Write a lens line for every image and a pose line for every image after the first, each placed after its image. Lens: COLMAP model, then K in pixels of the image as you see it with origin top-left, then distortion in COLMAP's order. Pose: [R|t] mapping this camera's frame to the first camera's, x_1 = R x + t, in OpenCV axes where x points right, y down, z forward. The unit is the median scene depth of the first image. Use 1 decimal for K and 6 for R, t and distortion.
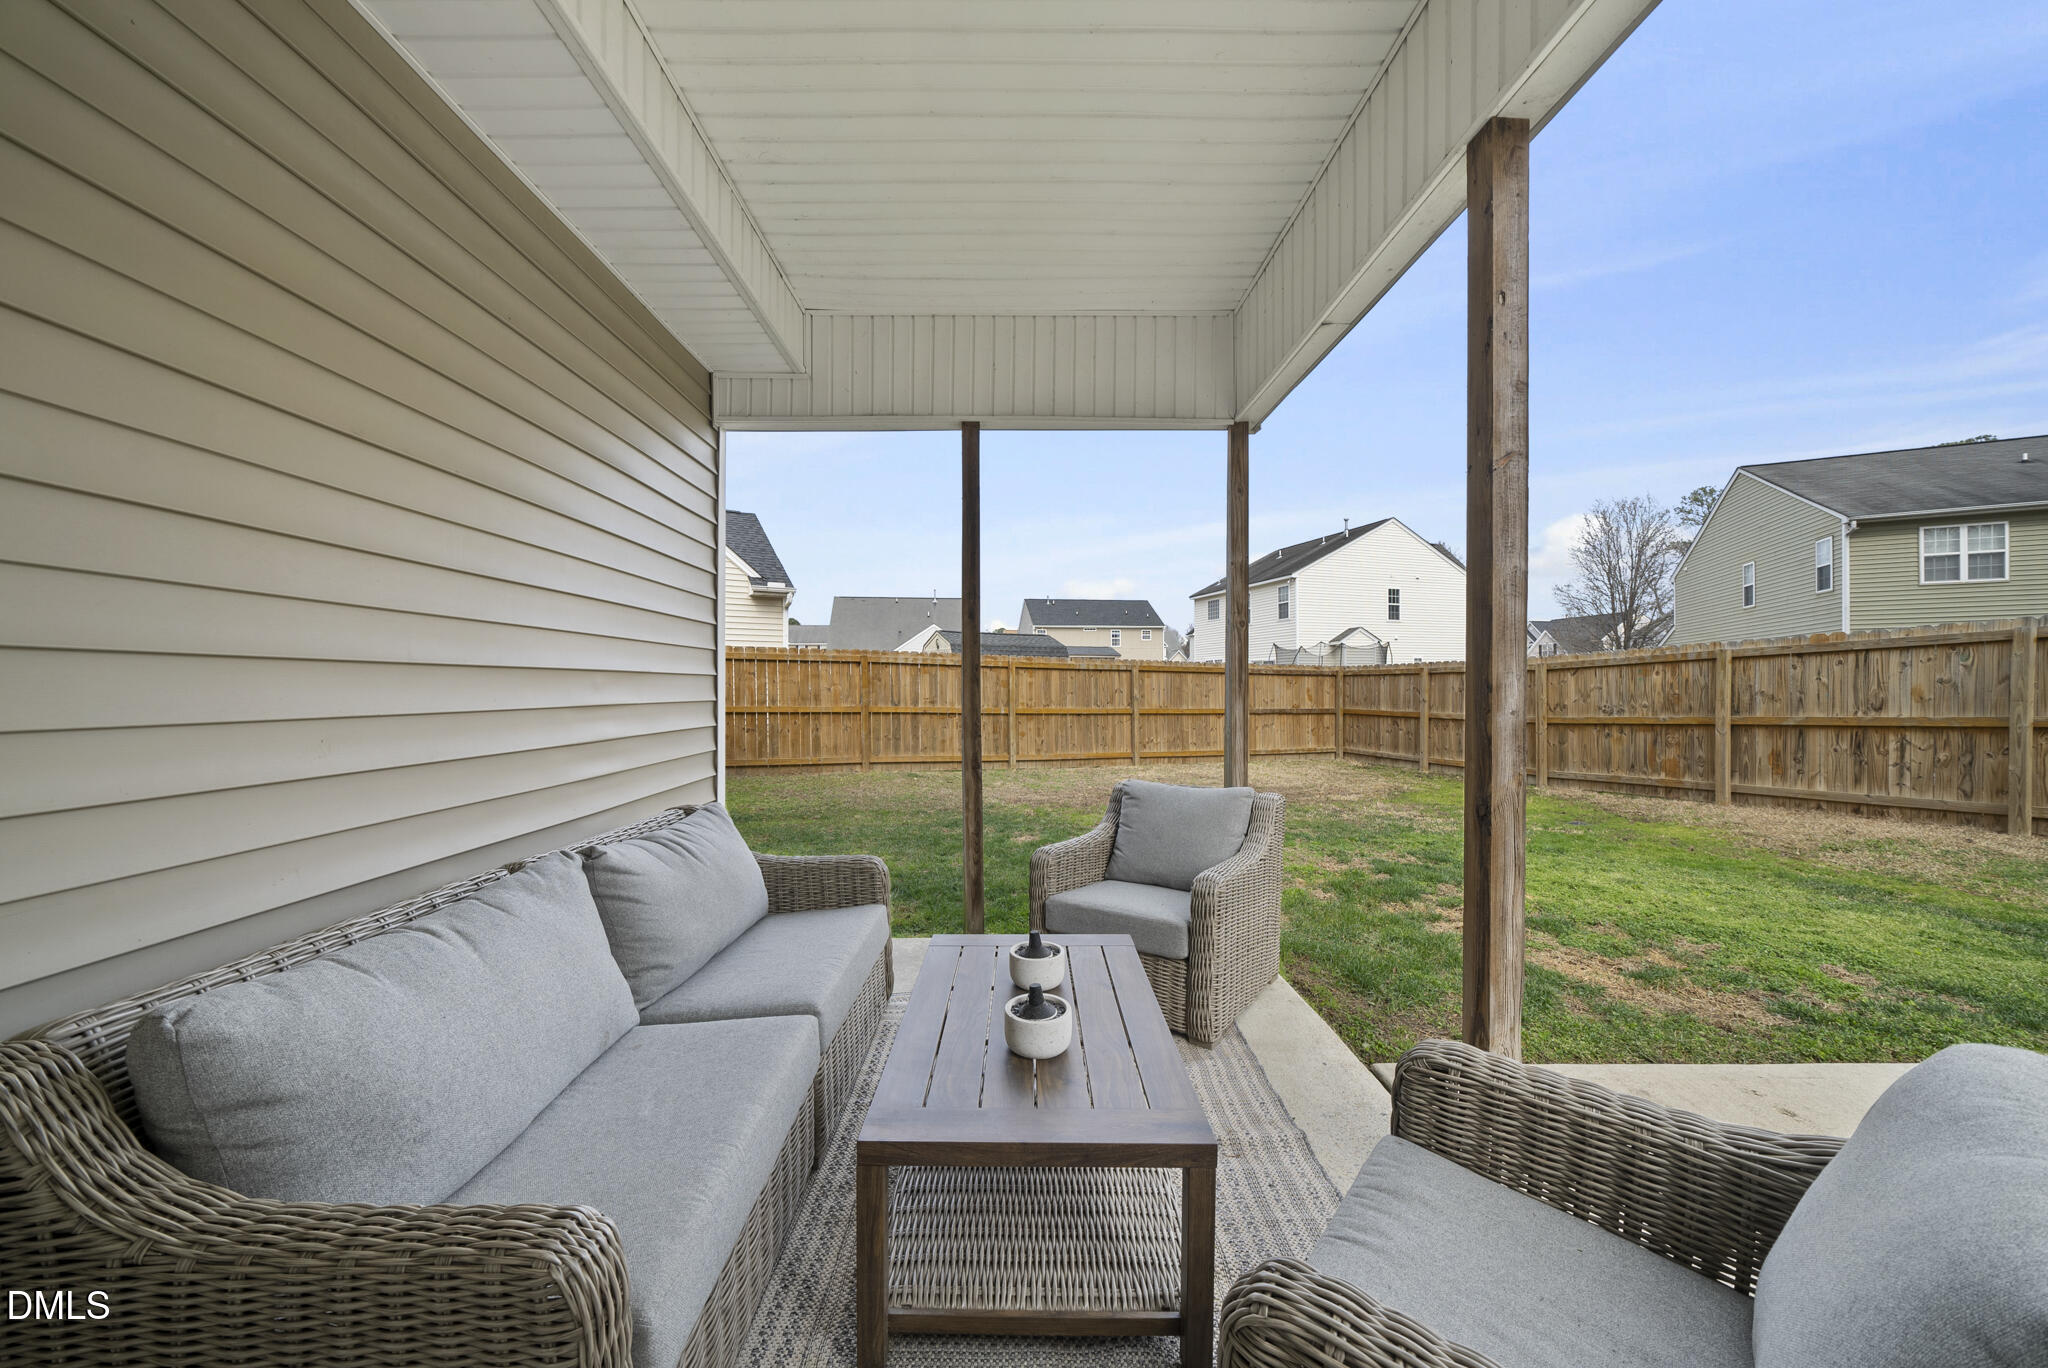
lens RADIAL K [[703.2, 0, 1024.8], [0, 703.2, 693.1], [0, 0, 1]] dist [-0.008278, 0.000129]
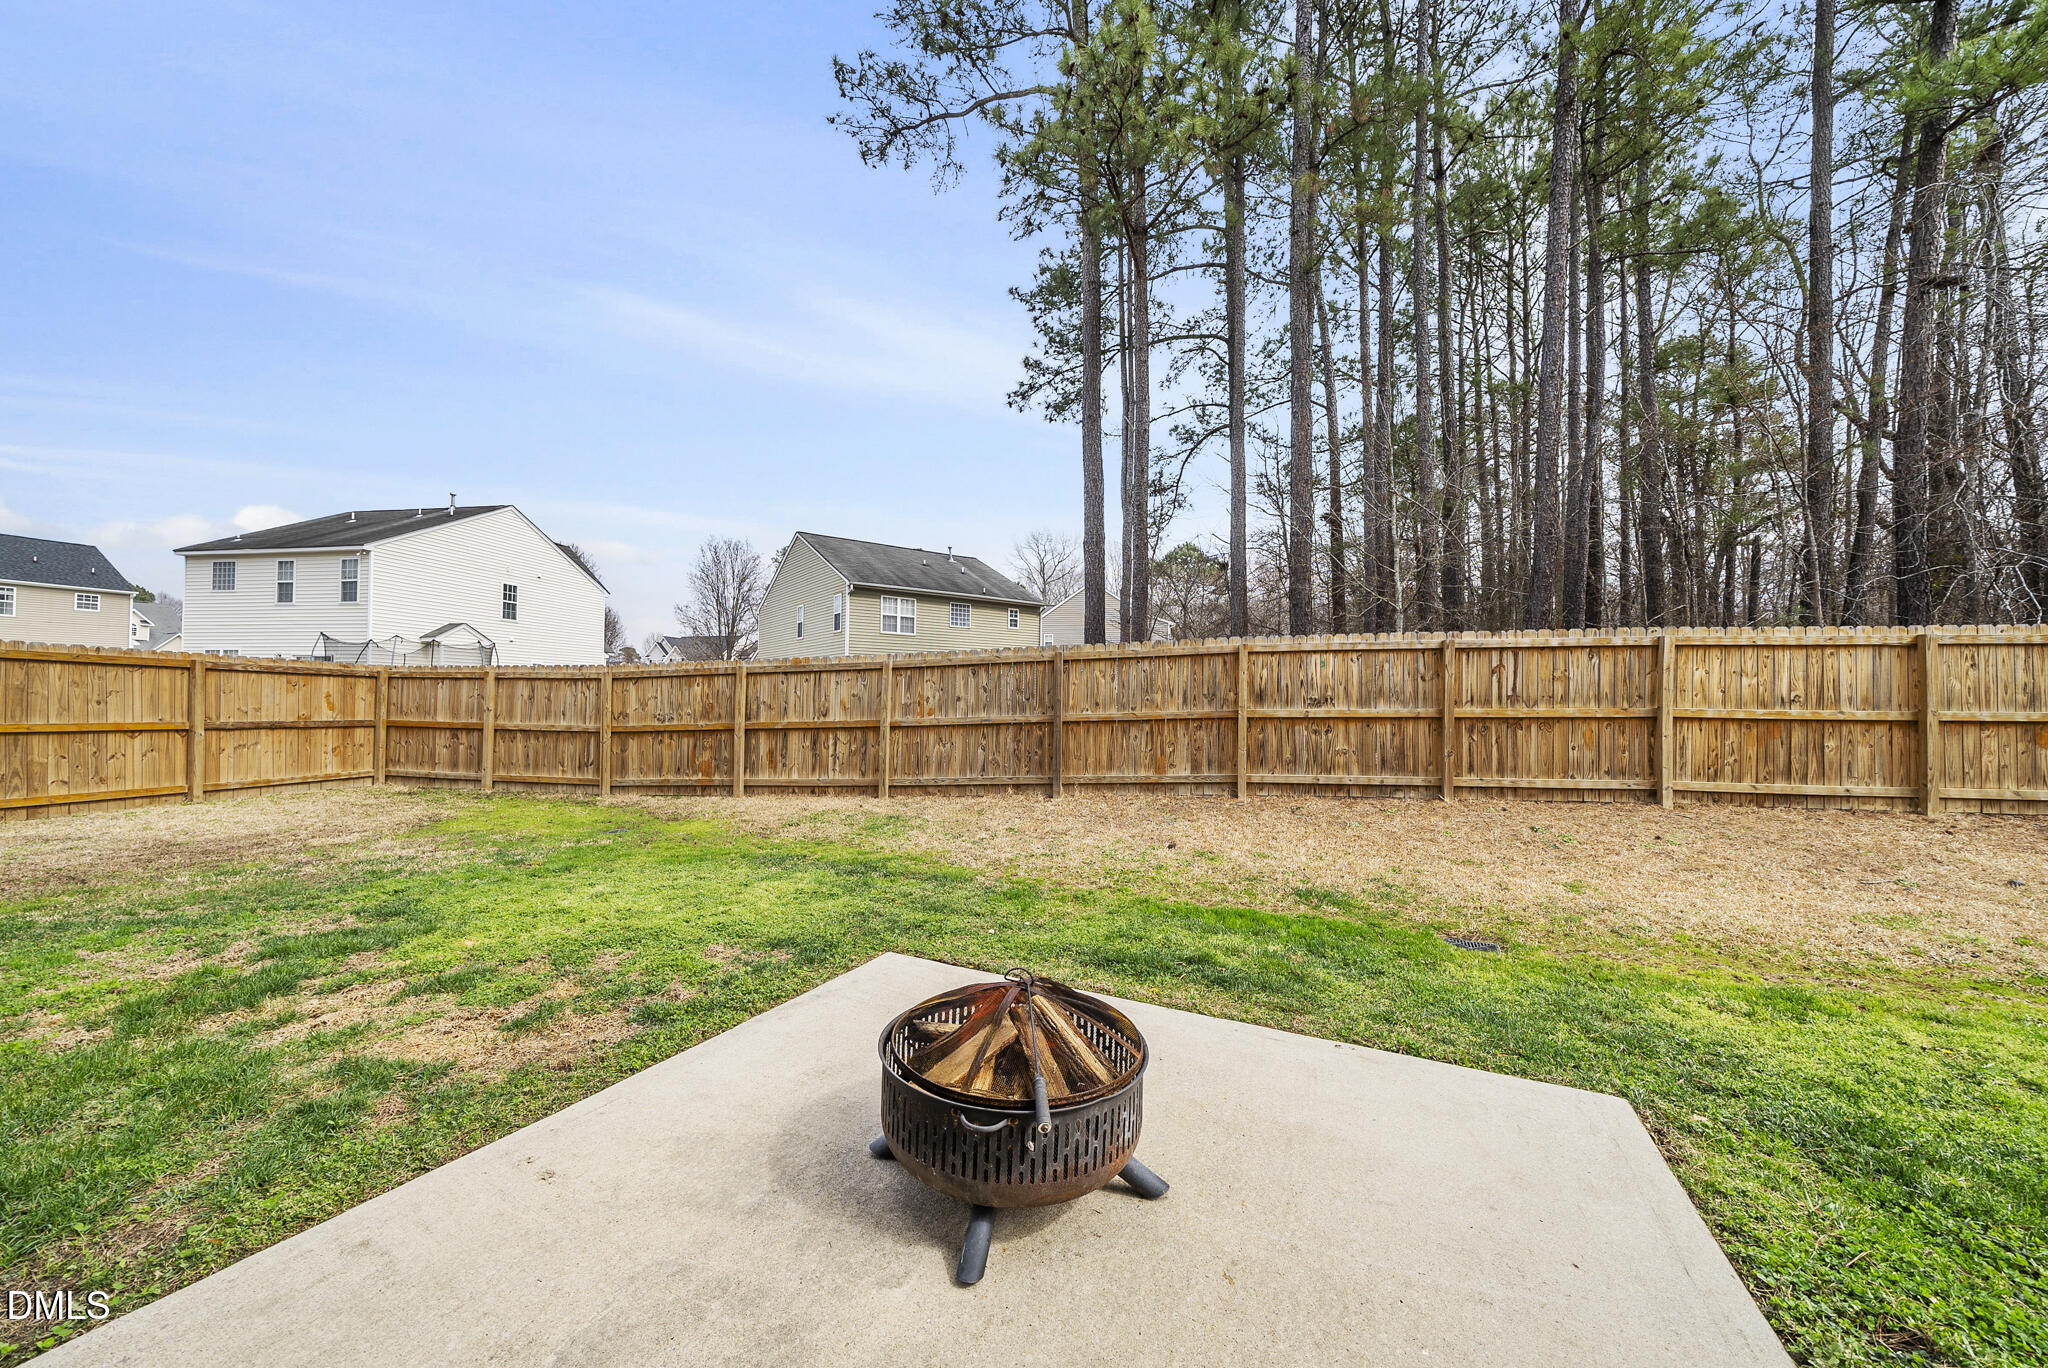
lens RADIAL K [[703.2, 0, 1026.7], [0, 703.2, 694.1], [0, 0, 1]] dist [-0.008278, 0.000129]
pose [[0.460590, 0.018277, 0.887425, 0.130505], [-0.007996, 0.999833, -0.016442, 0.000952], [-0.887577, 0.000477, 0.460659, 0.011676]]
